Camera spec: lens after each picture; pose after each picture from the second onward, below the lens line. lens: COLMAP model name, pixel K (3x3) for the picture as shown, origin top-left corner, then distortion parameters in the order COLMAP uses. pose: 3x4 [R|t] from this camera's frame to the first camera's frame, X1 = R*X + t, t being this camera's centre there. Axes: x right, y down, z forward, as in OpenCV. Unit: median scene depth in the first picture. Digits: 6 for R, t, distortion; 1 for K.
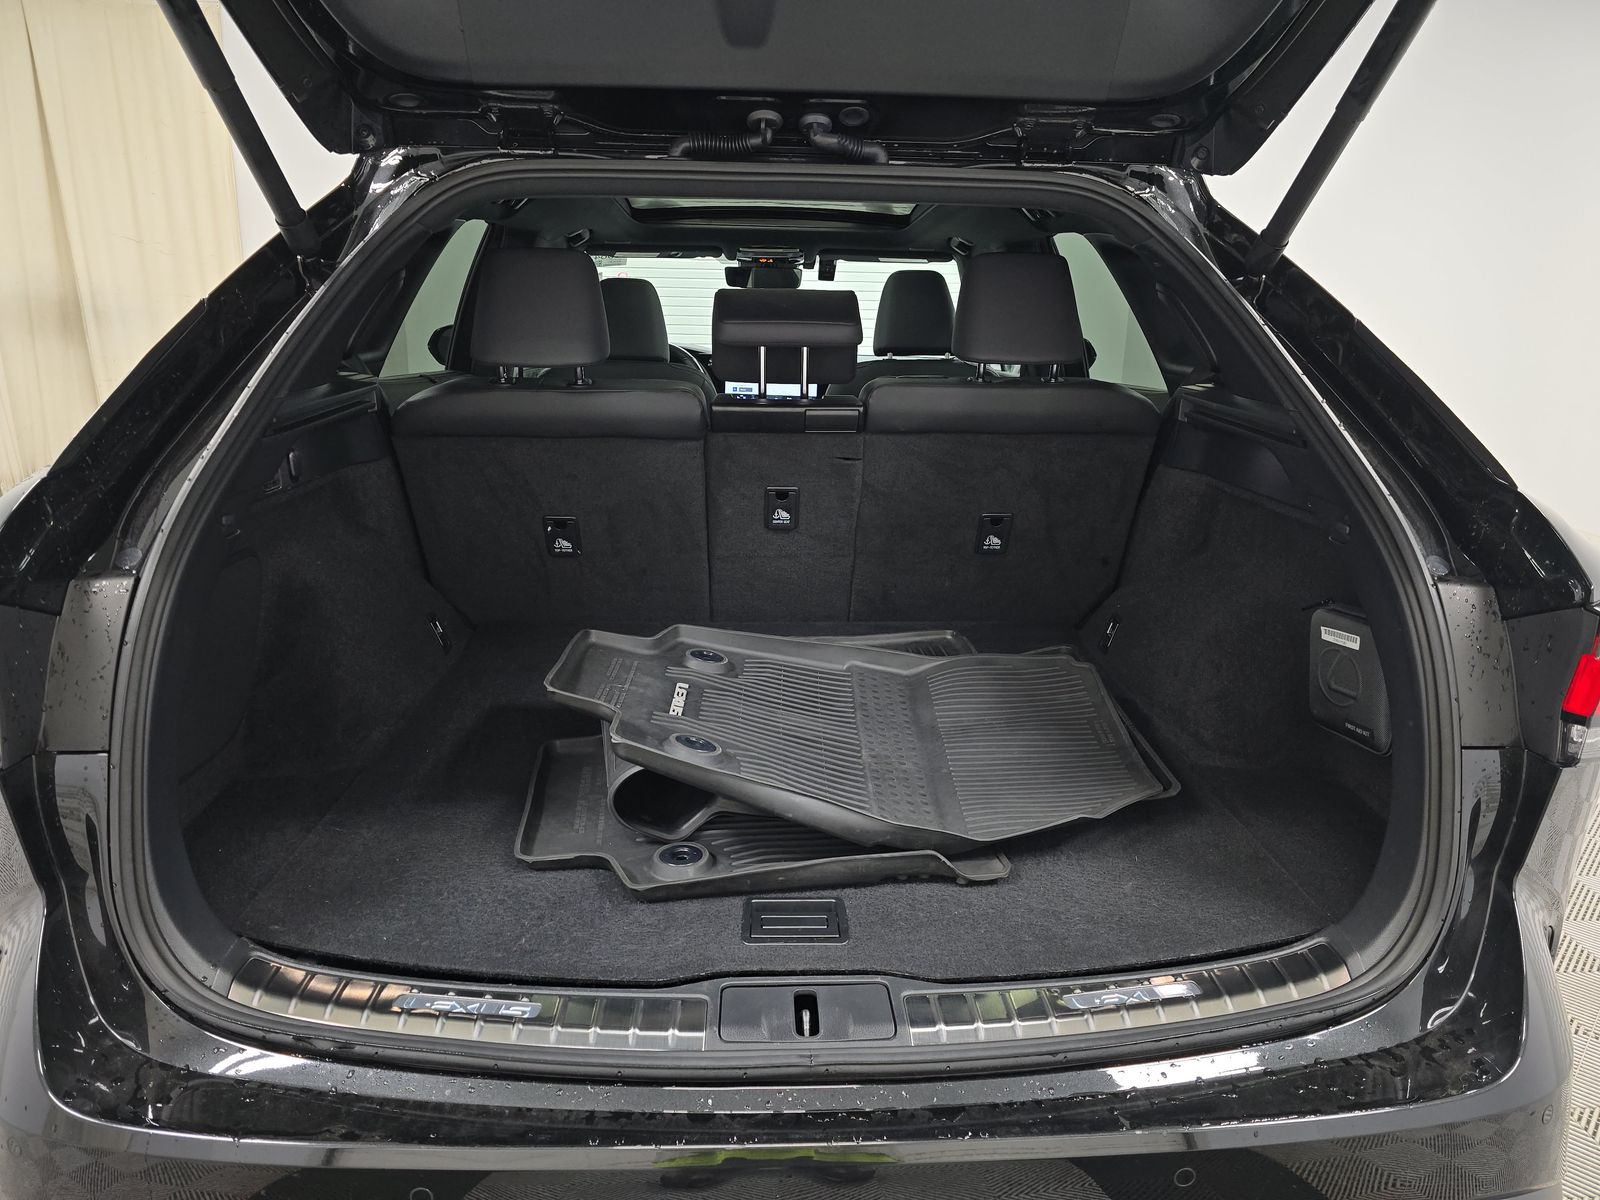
lens RADIAL K [[1075.3, 0, 808.6], [0, 1075.3, 605.5], [0, 0, 1]] dist [0.039245, -0.037715]
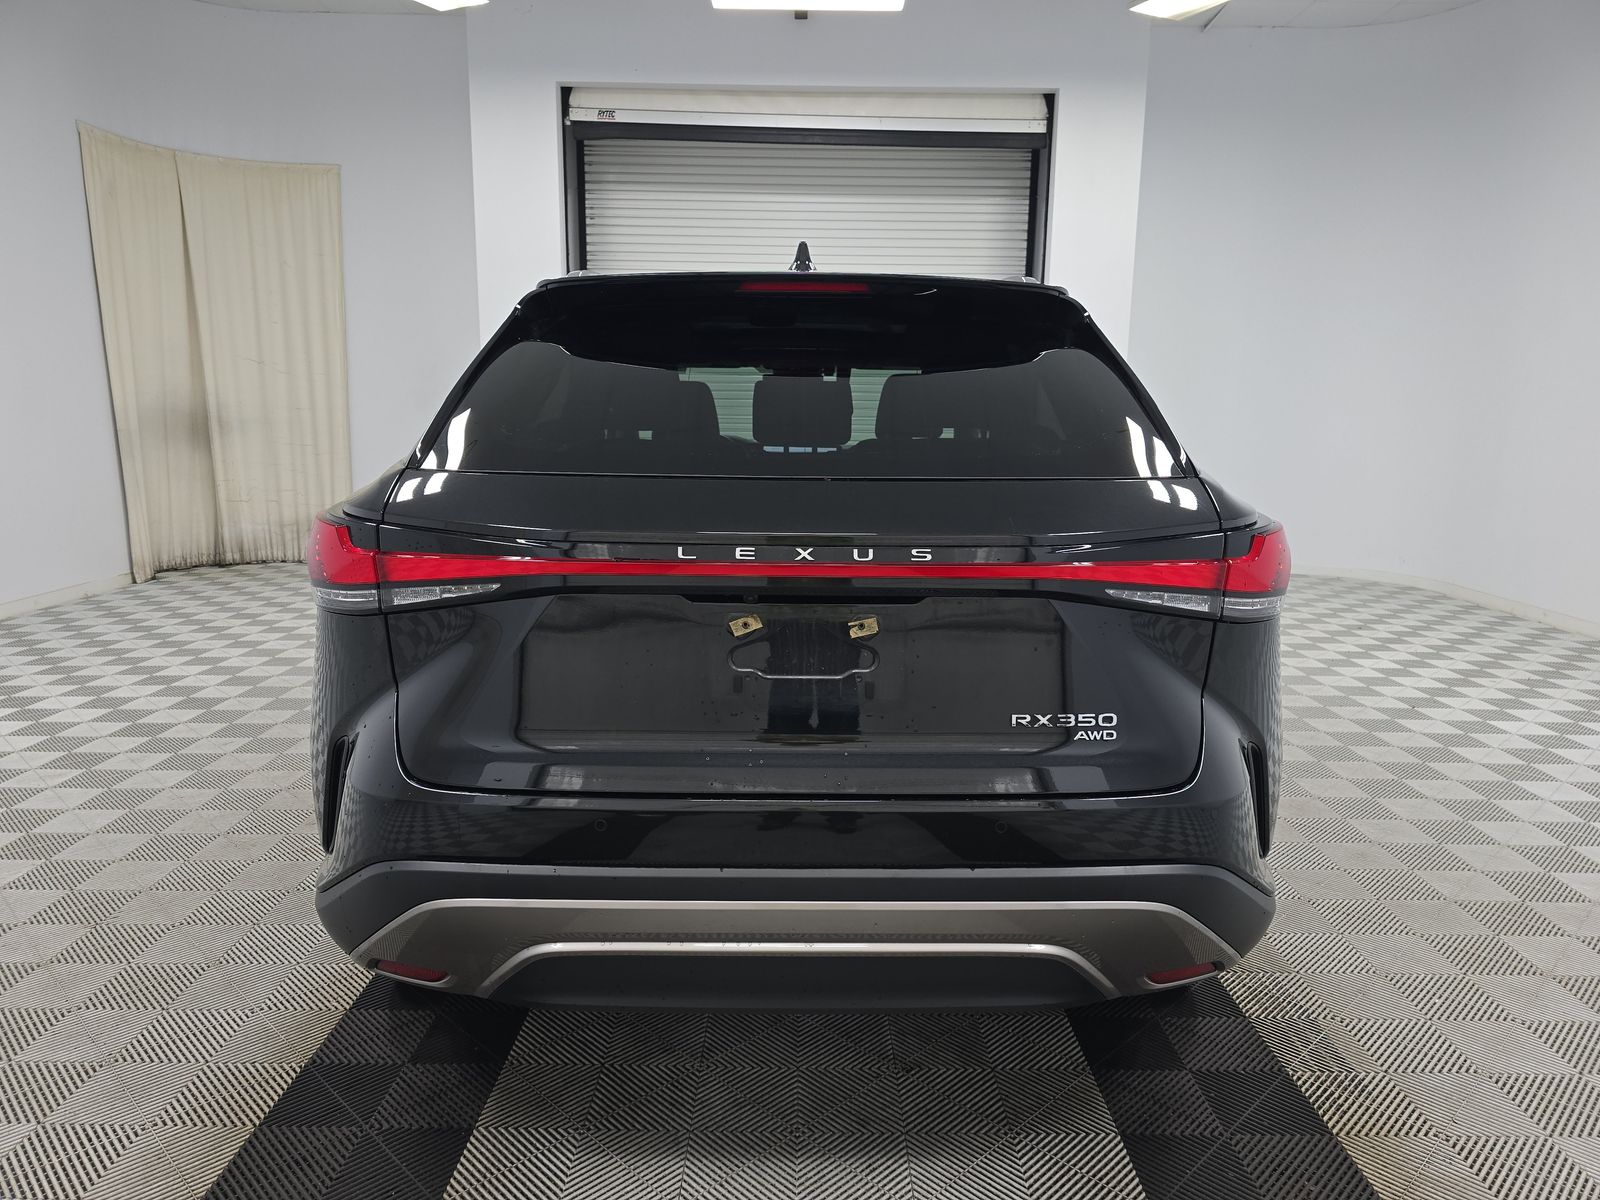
lens RADIAL K [[1075.3, 0, 808.6], [0, 1075.3, 605.5], [0, 0, 1]] dist [0.039245, -0.037715]
pose [[0.999351, -0.005623, -0.035586, 0.019353], [0.002175, 0.995358, -0.096217, 0.076960], [0.035962, 0.096078, 0.994724, -0.229667]]
